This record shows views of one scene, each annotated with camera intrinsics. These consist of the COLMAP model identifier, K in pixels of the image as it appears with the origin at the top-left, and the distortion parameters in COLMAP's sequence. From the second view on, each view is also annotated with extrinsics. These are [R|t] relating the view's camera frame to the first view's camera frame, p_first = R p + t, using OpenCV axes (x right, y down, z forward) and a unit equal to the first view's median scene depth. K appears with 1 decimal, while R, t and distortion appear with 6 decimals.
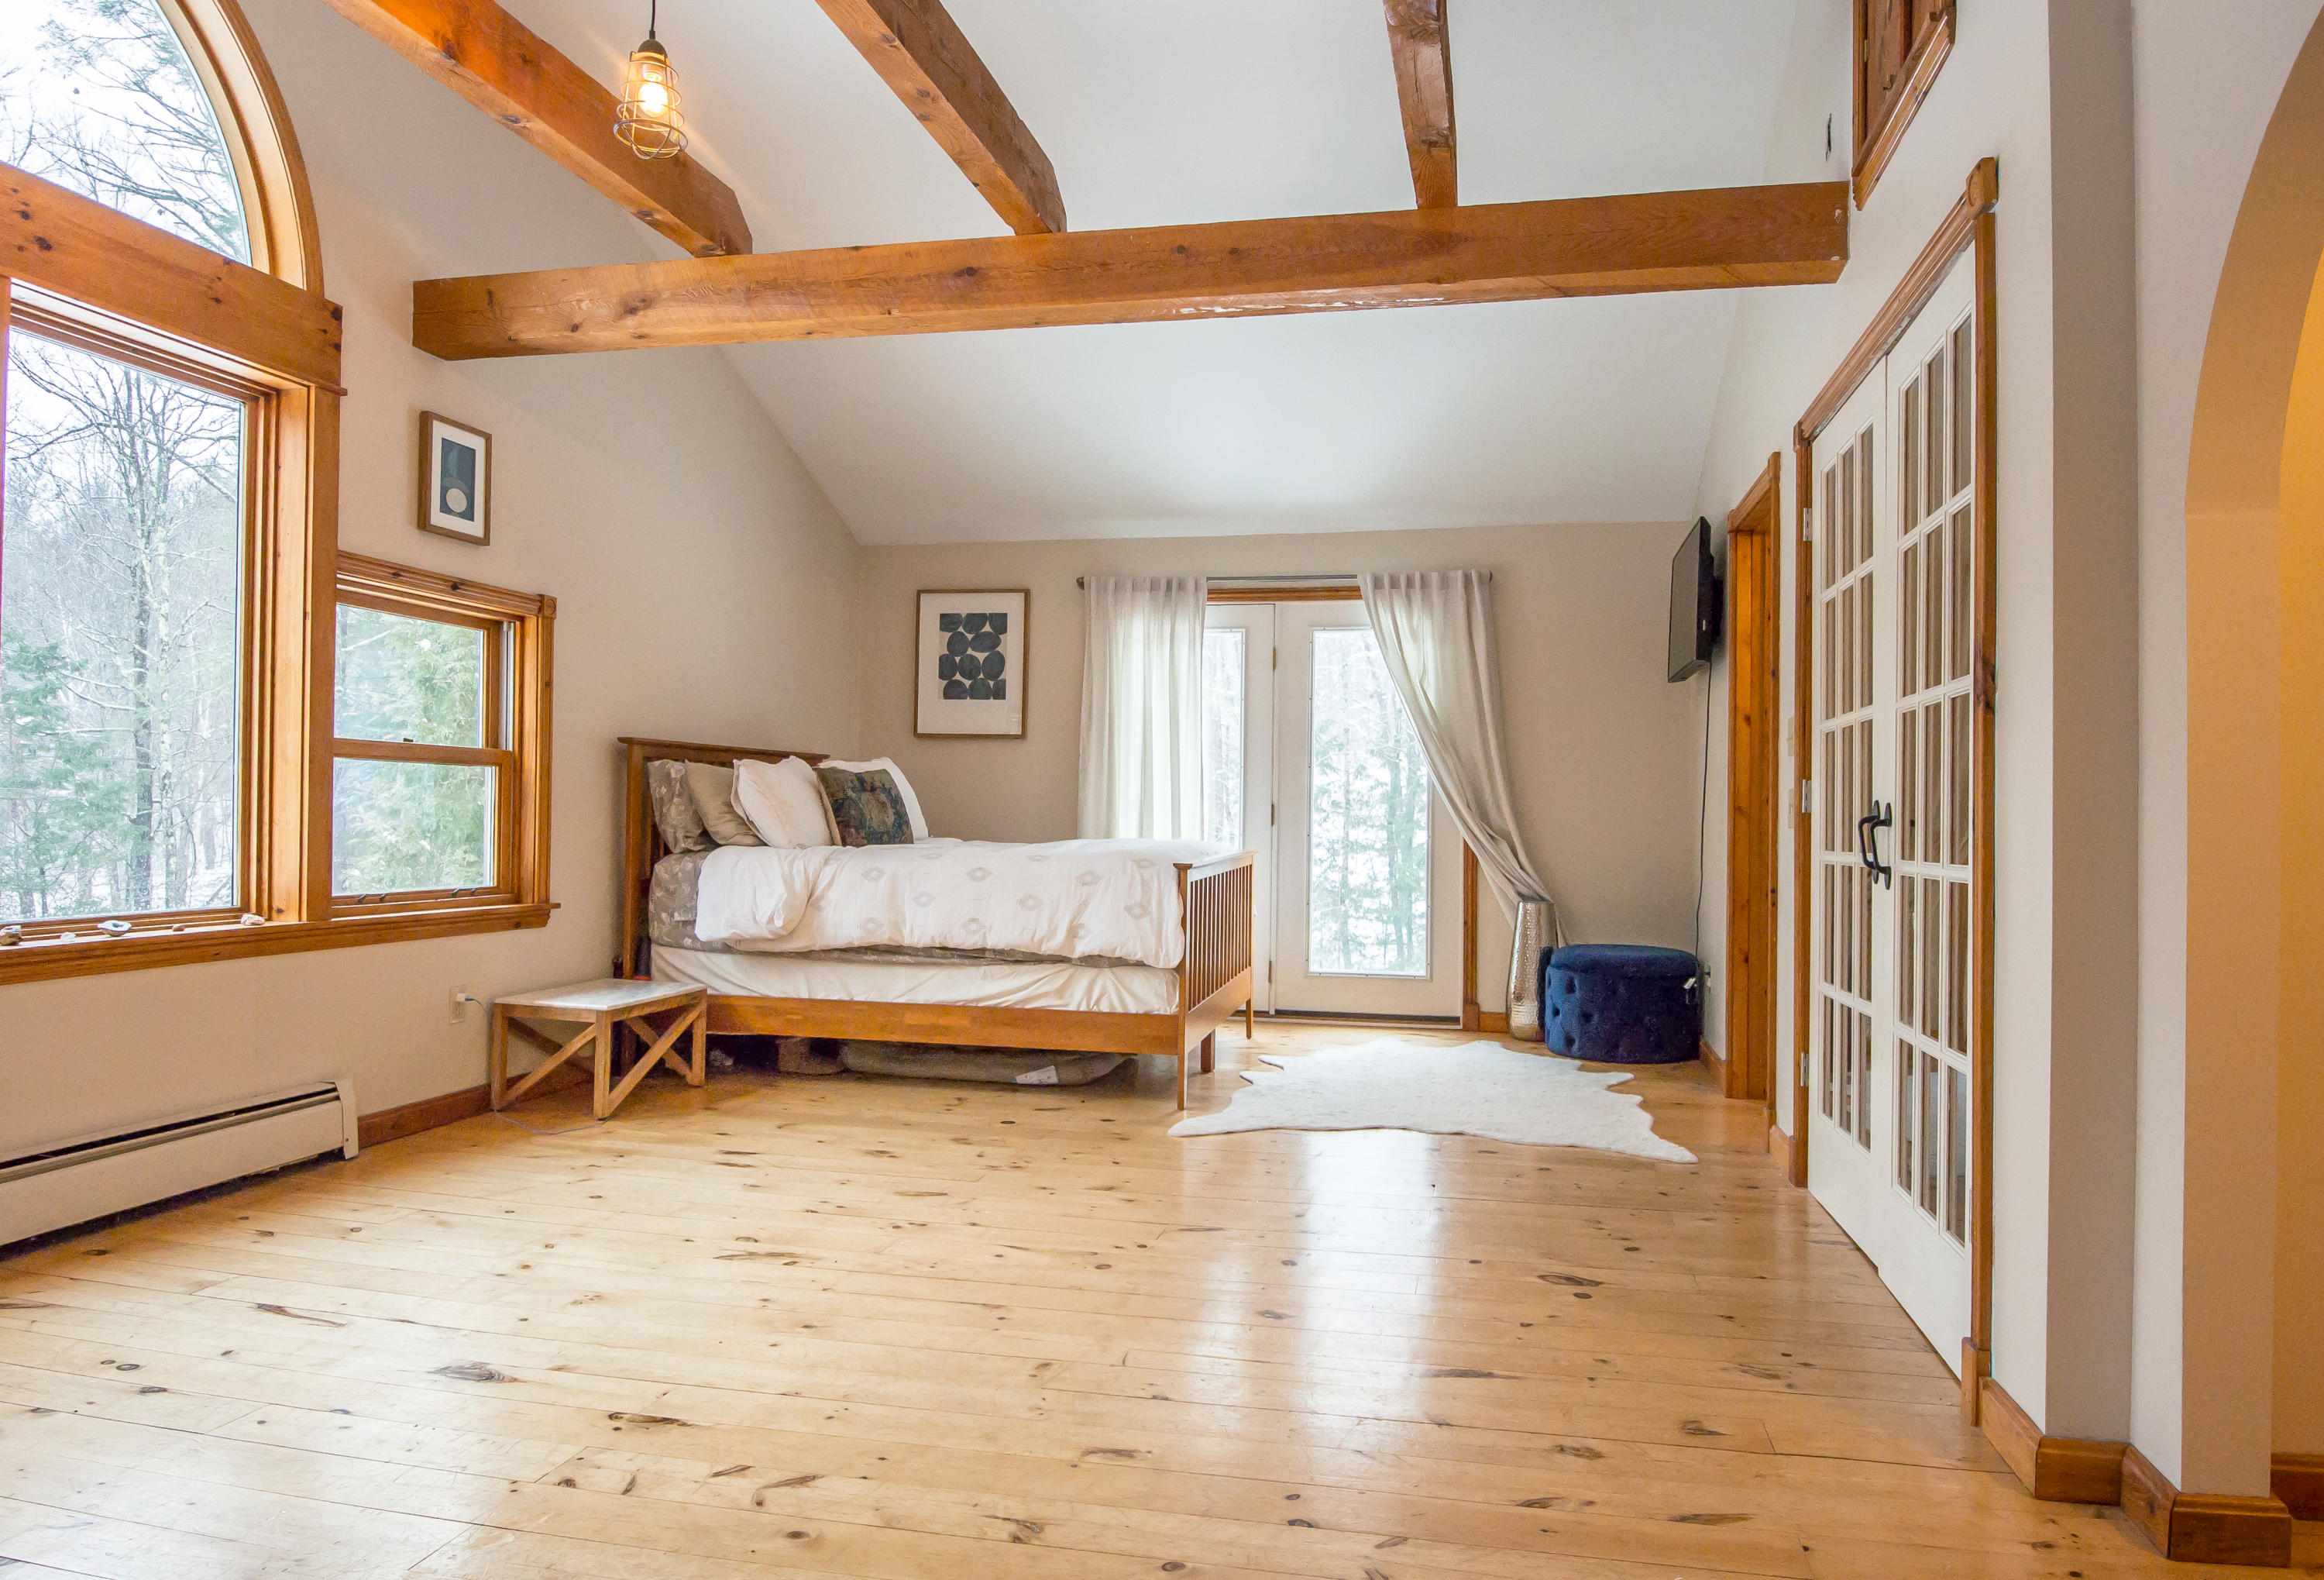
lens RADIAL K [[1475.5, 0, 1162.0], [0, 1475.5, 790.0], [0, 0, 1]] dist [0.003532, -0.002218]
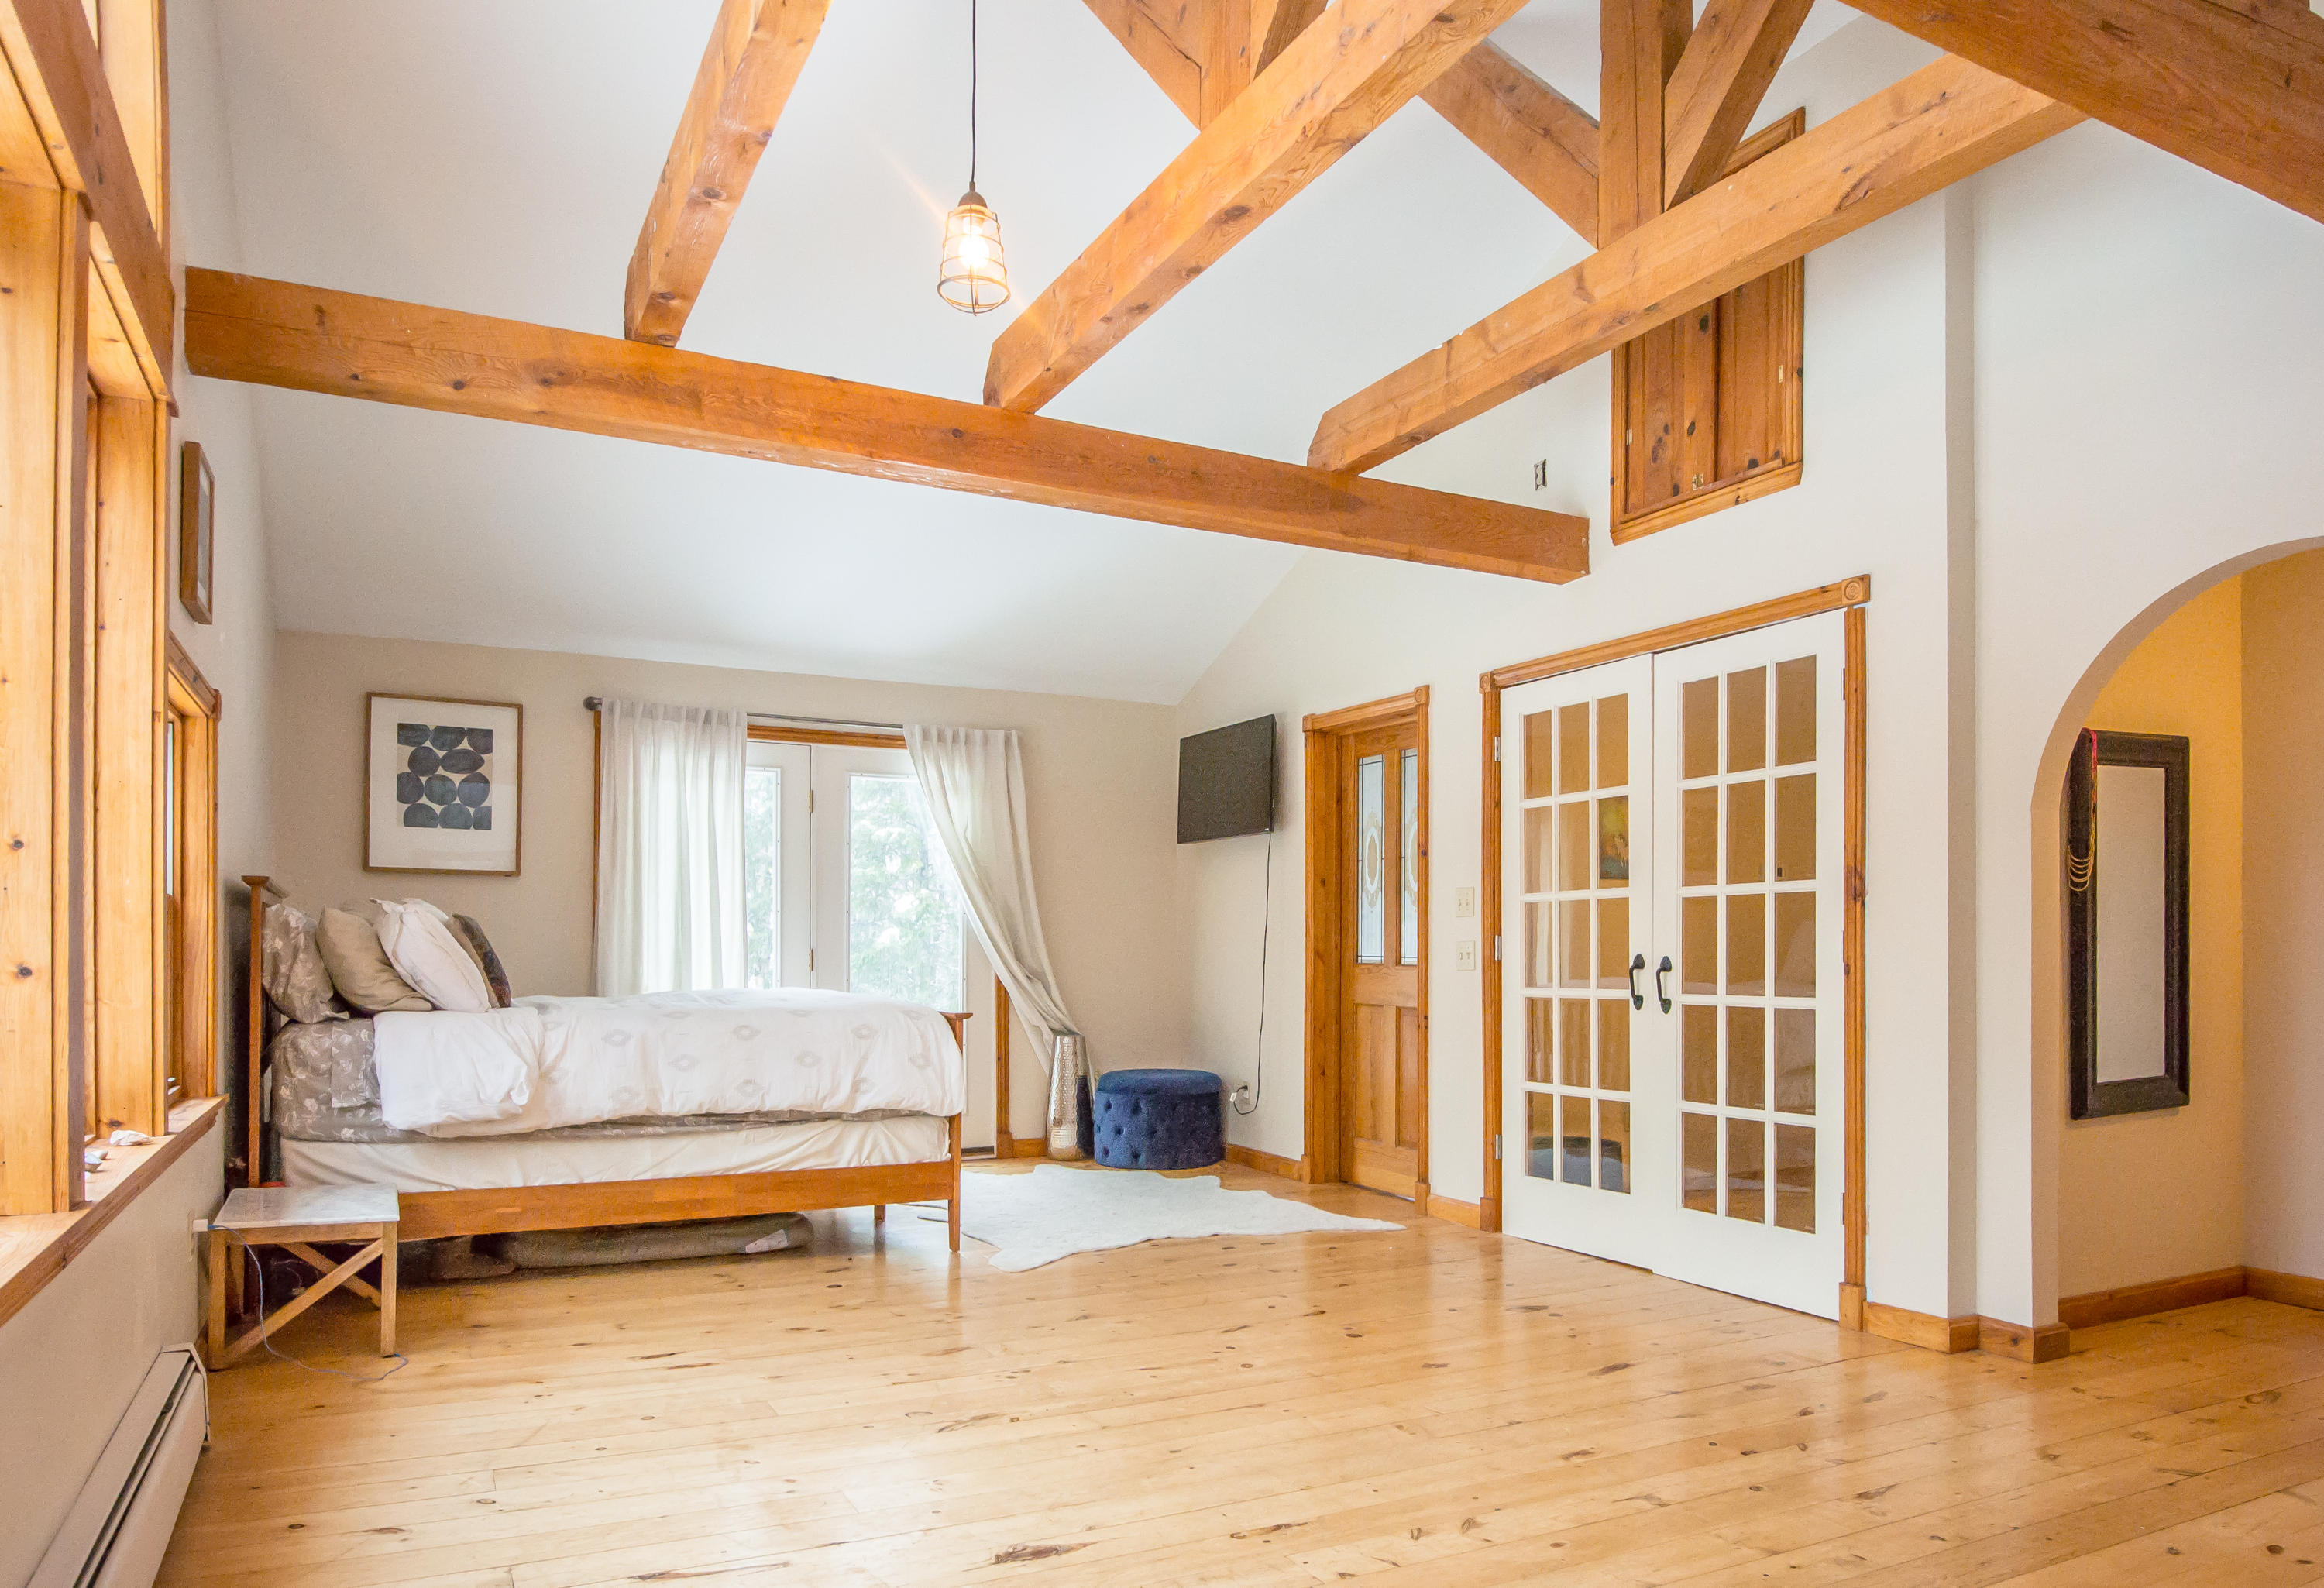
lens RADIAL K [[1551.6, 0, 1163.9], [0, 1551.6, 933.2], [0, 0, 1]] dist [0.004655, -0.000955]
pose [[0.767608, -0.003662, 0.640909, -0.506413], [-0.004042, 0.999936, 0.010555, -0.016104], [-0.640906, -0.010692, 0.767545, 0.068047]]
